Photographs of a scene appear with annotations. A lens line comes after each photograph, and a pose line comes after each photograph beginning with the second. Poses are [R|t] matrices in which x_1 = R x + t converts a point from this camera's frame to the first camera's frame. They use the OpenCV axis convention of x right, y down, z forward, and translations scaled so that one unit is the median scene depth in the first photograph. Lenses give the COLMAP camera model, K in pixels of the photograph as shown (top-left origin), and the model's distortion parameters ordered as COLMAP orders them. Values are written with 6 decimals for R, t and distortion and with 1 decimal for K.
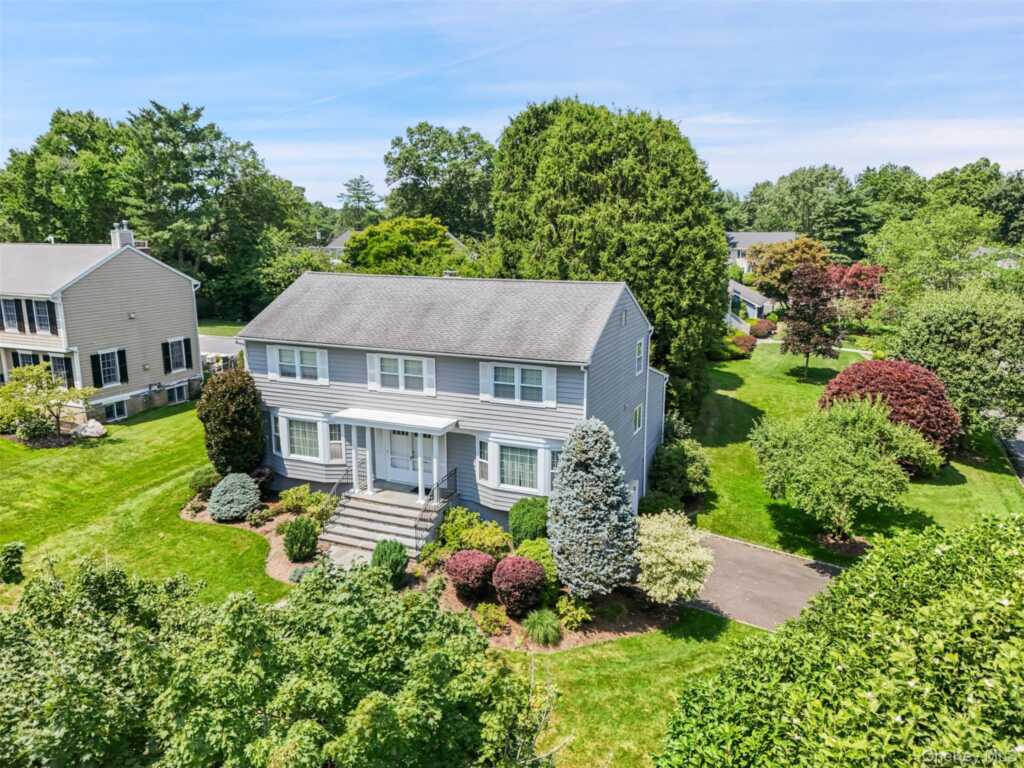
lens RADIAL K [[758.3, 0, 513.9], [0, 758.3, 382.5], [0, 0, 1]] dist [0.051681, -0.015174]
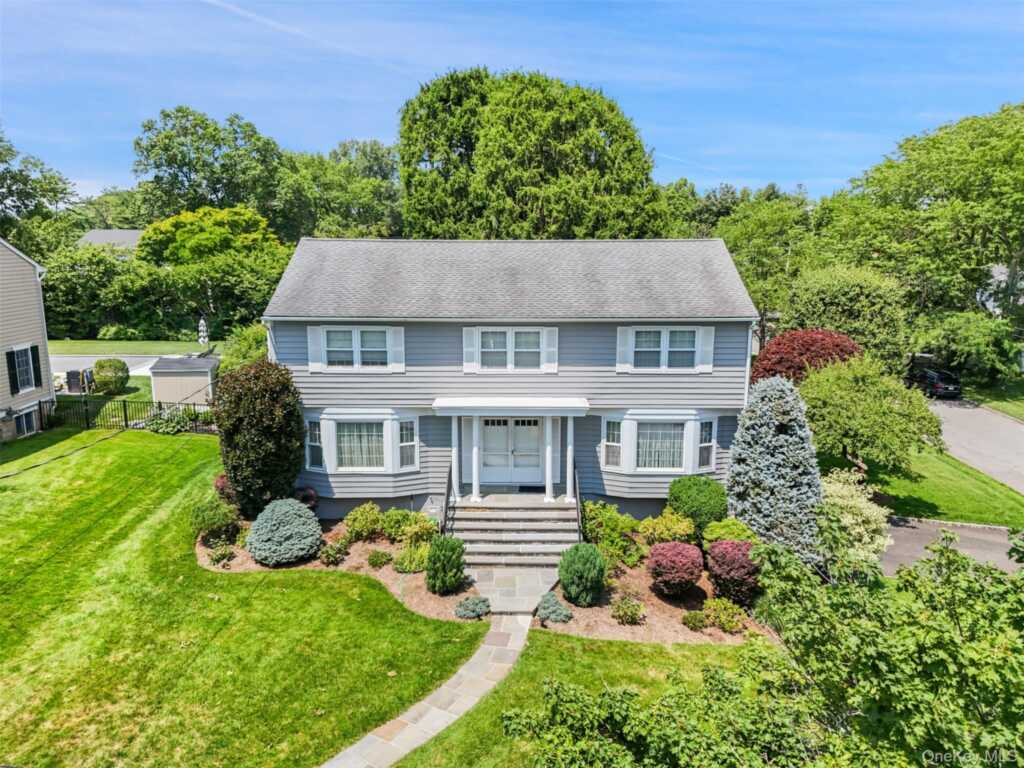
lens RADIAL K [[758.3, 0, 511.2], [0, 758.3, 381.1], [0, 0, 1]] dist [0.051681, -0.015174]
pose [[0.921440, -0.069509, 0.382251, -0.427928], [0.079596, 0.996771, -0.010617, 0.029360], [-0.380279, 0.040209, 0.923998, 0.221330]]
